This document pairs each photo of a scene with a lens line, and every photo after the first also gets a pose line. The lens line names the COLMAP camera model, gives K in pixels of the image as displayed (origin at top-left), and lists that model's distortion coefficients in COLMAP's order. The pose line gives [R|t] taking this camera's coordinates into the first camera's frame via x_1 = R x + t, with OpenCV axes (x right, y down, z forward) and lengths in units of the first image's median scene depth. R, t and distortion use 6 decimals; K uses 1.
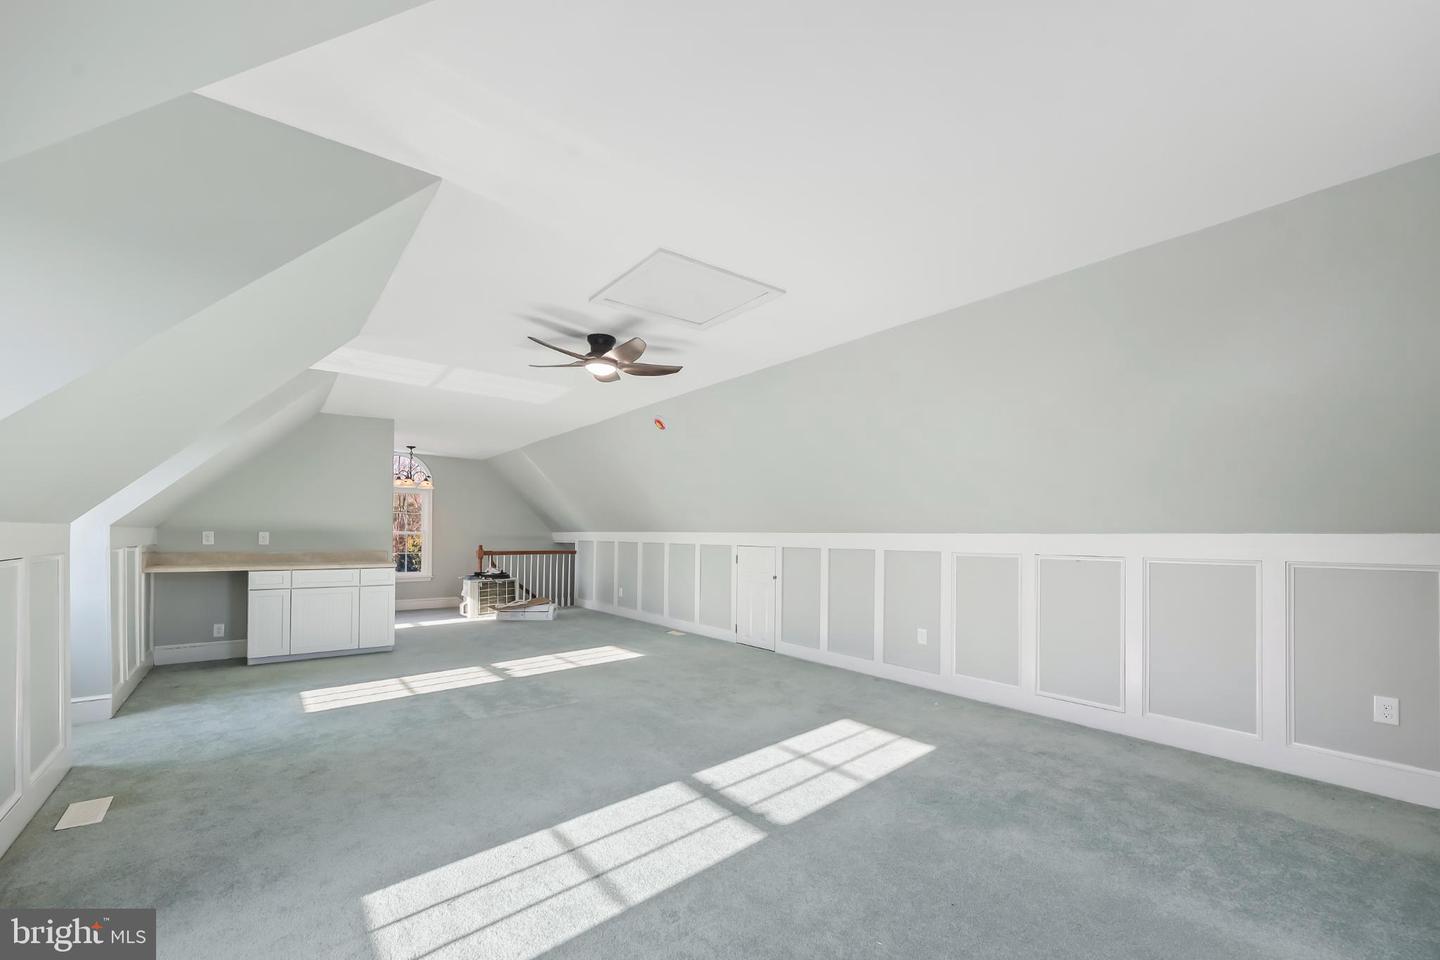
lens RADIAL K [[600.6, 0, 736.9], [0, 600.6, 529.0], [0, 0, 1]] dist [0.000496, 0.000080]
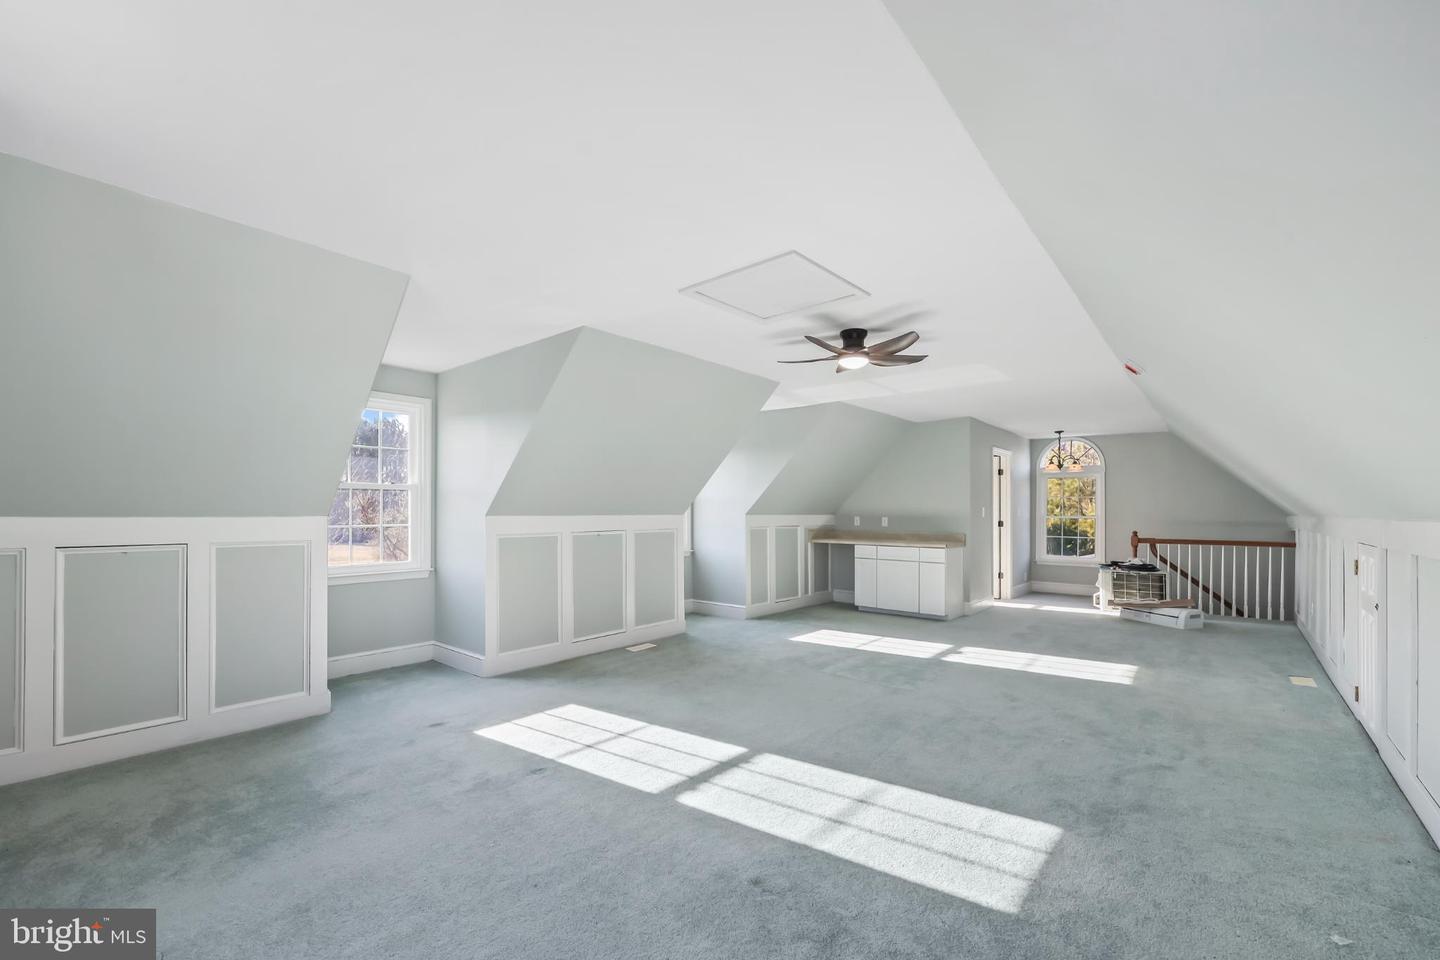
lens RADIAL K [[597.4, 0, 724.4], [0, 597.4, 496.5], [0, 0, 1]] dist [0.001401, 0.000354]
pose [[0.200999, -0.033503, -0.979018, 0.500587], [0.008031, 0.999438, -0.032553, -0.000448], [0.979558, -0.001320, 0.201155, 0.386187]]
